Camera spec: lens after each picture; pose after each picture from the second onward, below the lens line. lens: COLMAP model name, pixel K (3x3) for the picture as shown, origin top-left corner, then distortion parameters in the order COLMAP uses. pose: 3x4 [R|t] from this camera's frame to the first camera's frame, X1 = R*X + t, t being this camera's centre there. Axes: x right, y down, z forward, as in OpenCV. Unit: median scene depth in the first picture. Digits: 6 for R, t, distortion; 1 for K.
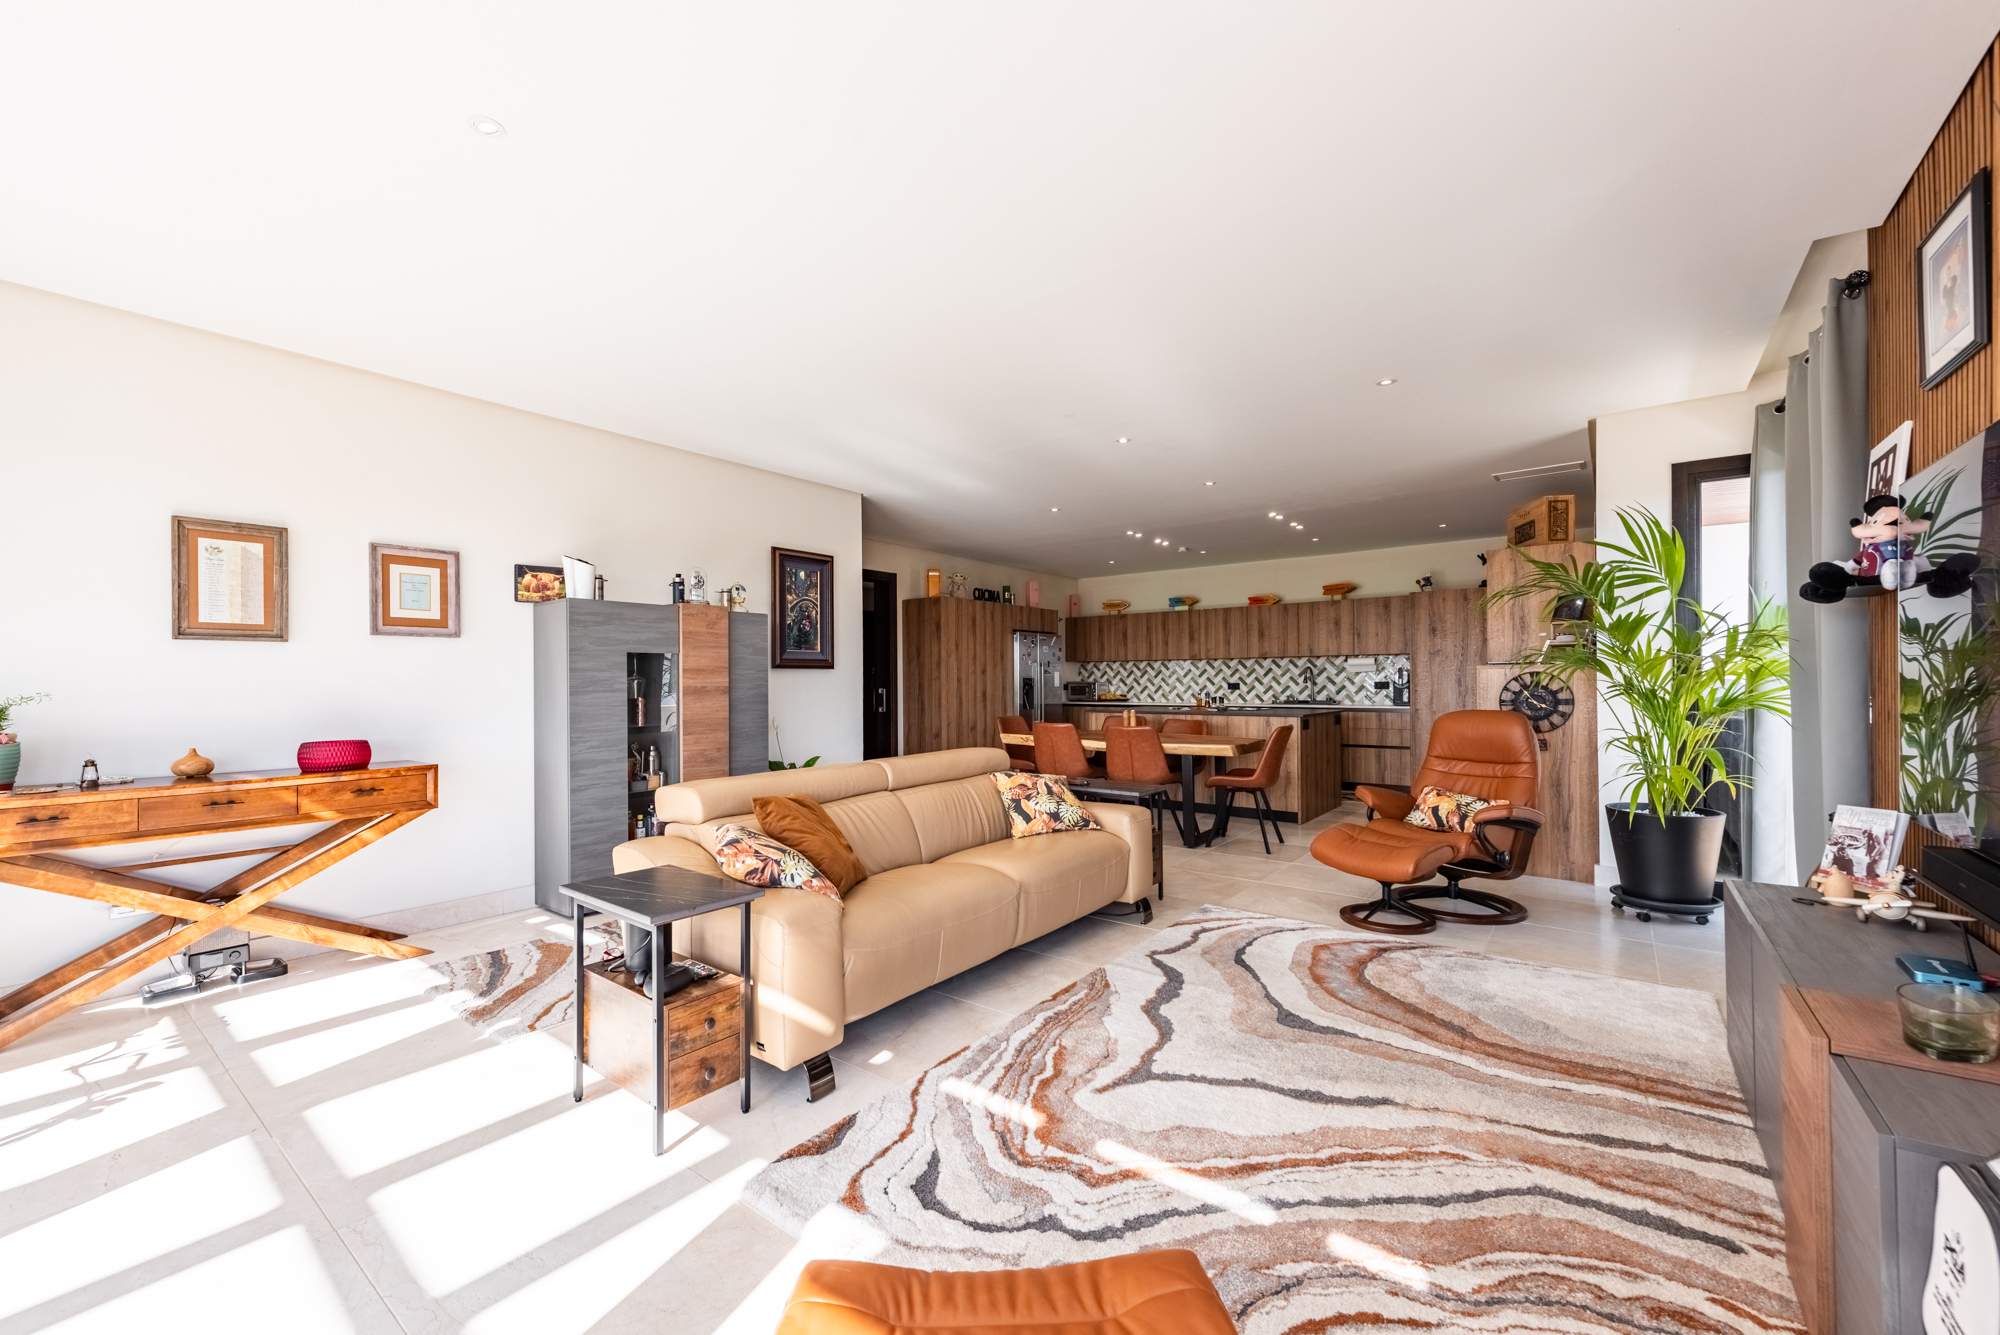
lens RADIAL K [[785.4, 0, 1012.0], [0, 785.4, 681.1], [0, 0, 1]] dist [0.002765, -0.000551]
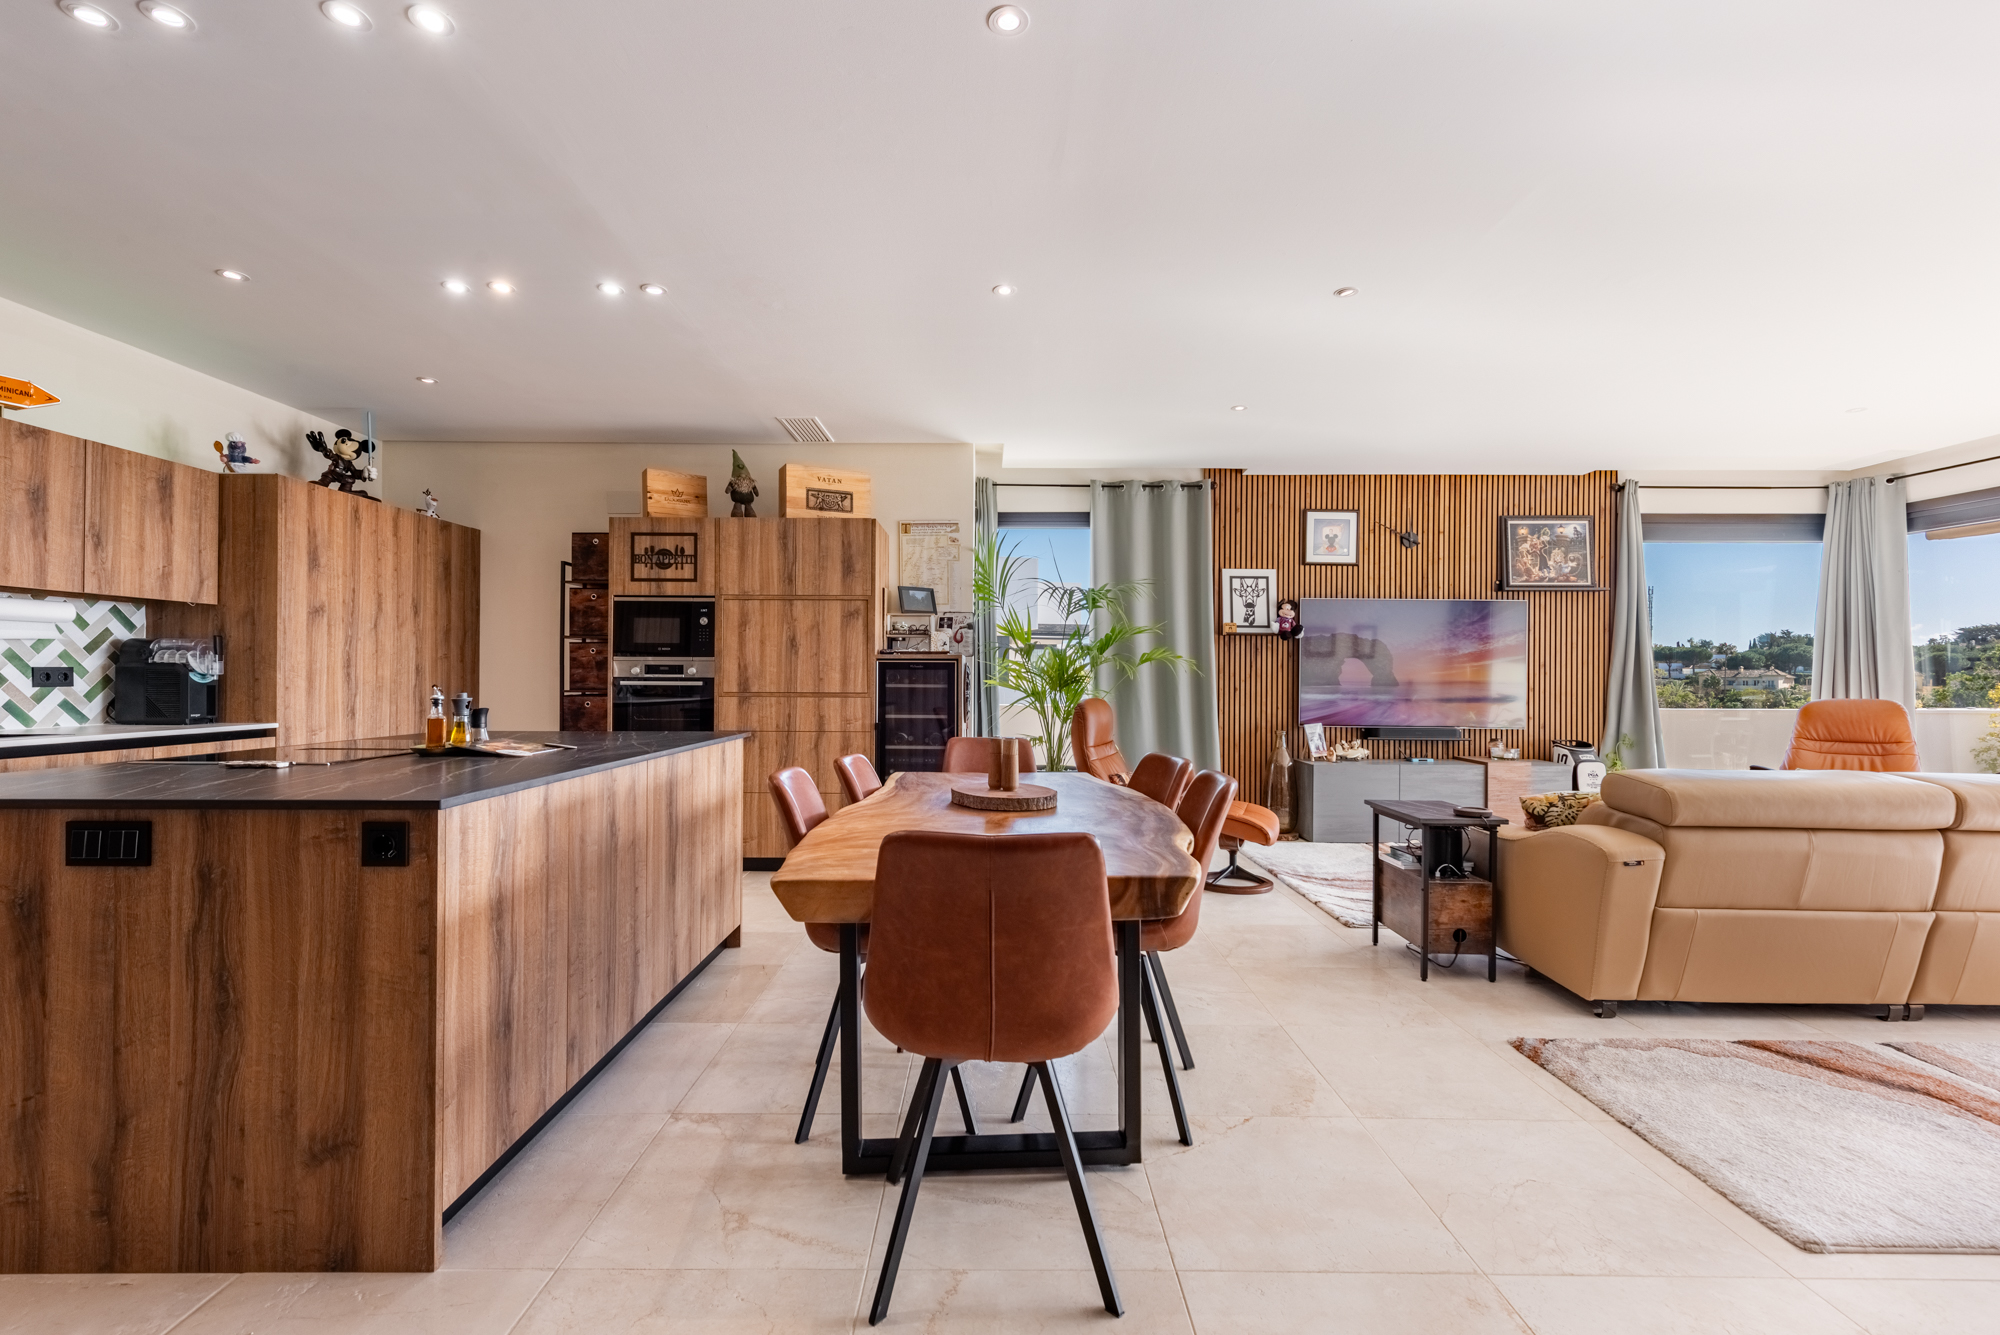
lens RADIAL K [[859.0, 0, 992.4], [0, 859.0, 681.9], [0, 0, 1]] dist [0.011897, -0.002078]
pose [[-0.595945, 0.000555, 0.803025, -0.202417], [-0.001704, 0.999997, -0.001956, 0.011936], [-0.803024, -0.002534, -0.595942, 1.335763]]
